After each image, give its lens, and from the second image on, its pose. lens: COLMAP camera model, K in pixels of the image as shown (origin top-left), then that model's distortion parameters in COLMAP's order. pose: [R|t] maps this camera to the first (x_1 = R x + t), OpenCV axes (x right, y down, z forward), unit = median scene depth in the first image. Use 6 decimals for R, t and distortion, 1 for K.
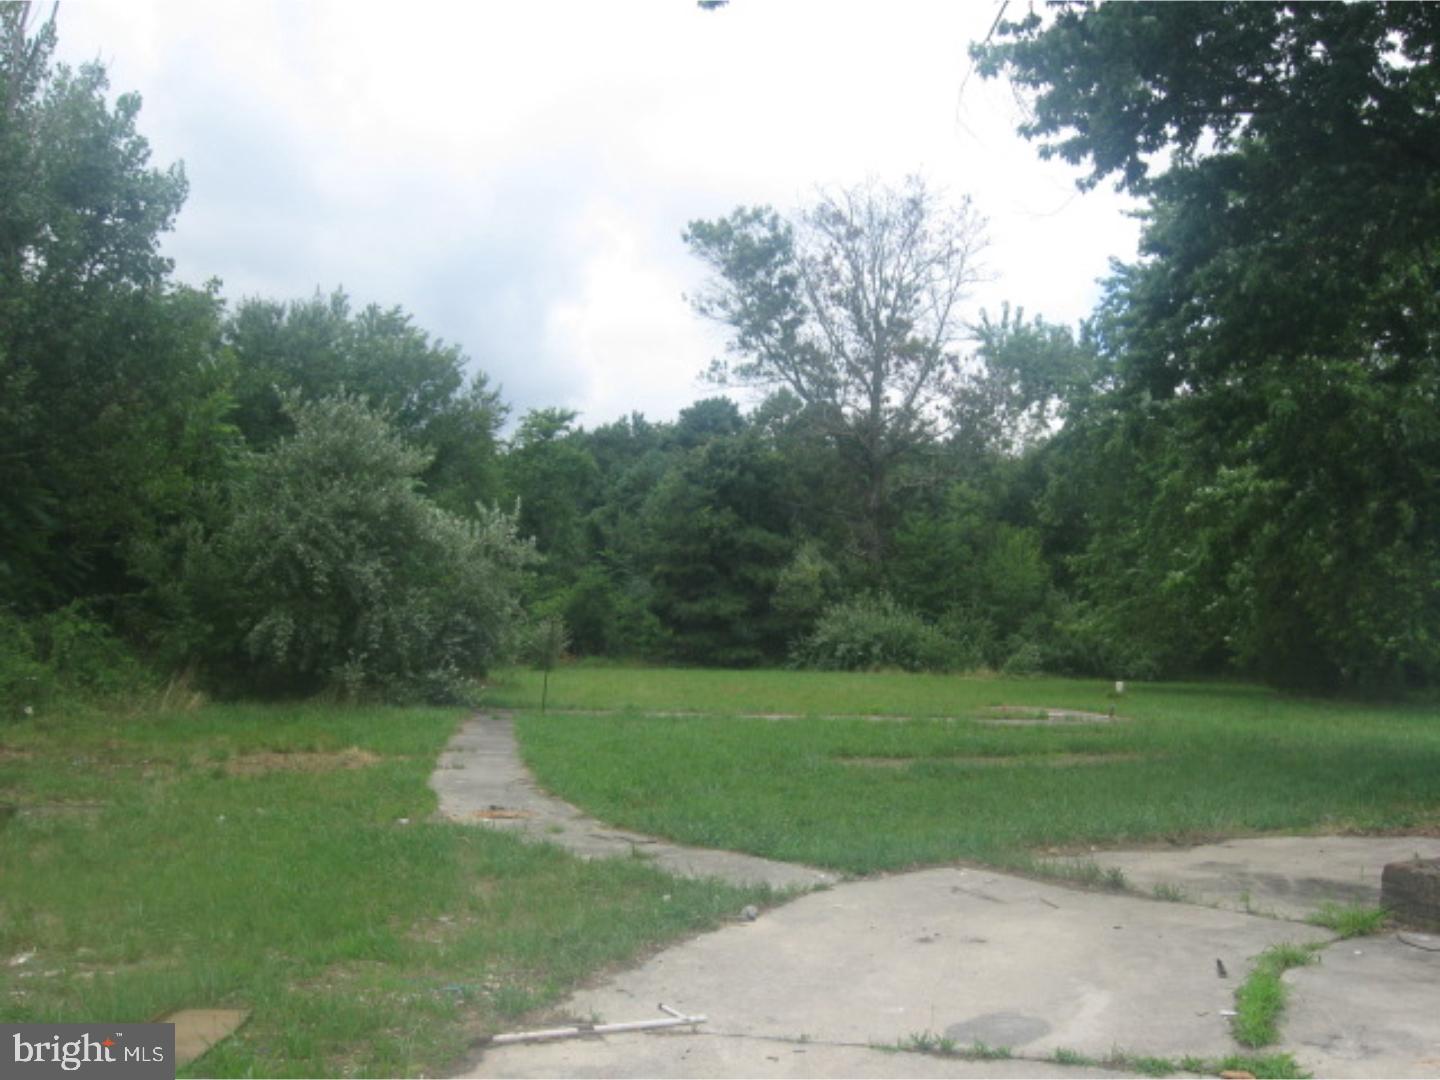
lens RADIAL K [[1475.9, 0, 720.0], [0, 1475.9, 540.0], [0, 0, 1]] dist [-0.133336, -0.001686]
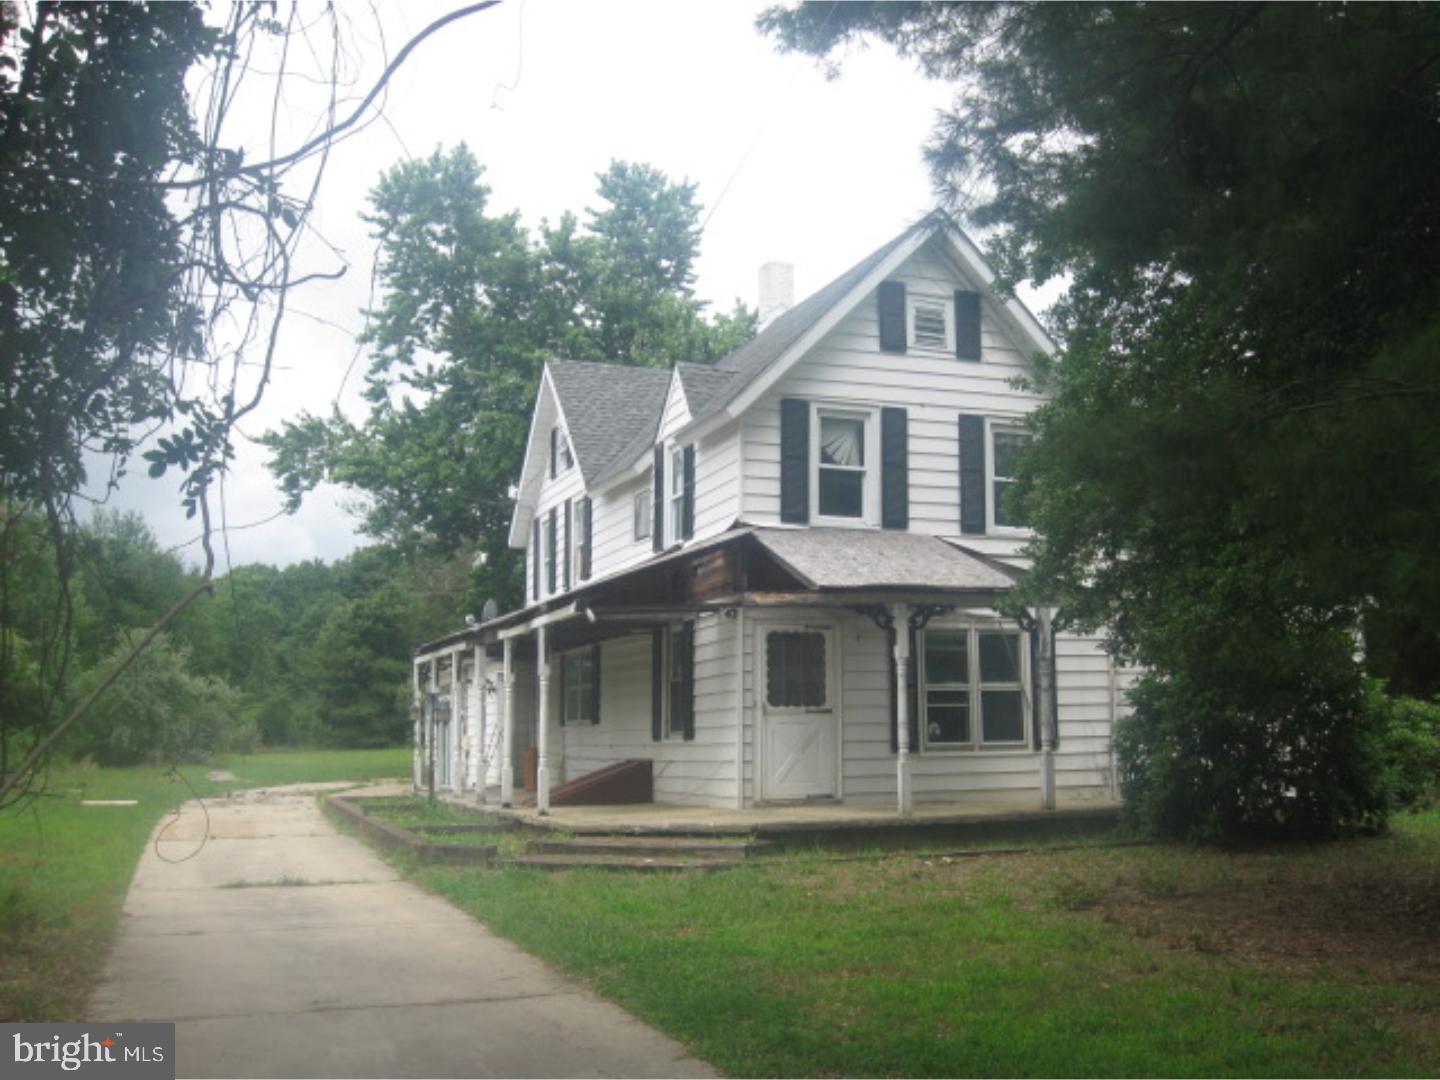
lens RADIAL K [[1475.9, 0, 720.0], [0, 1475.9, 540.0], [0, 0, 1]] dist [-0.133336, -0.001686]
pose [[0.981008, -0.027168, 0.192054, 0.078767], [0.037991, 0.997877, -0.052898, -0.037757], [-0.190209, 0.059190, 0.979958, -0.583008]]
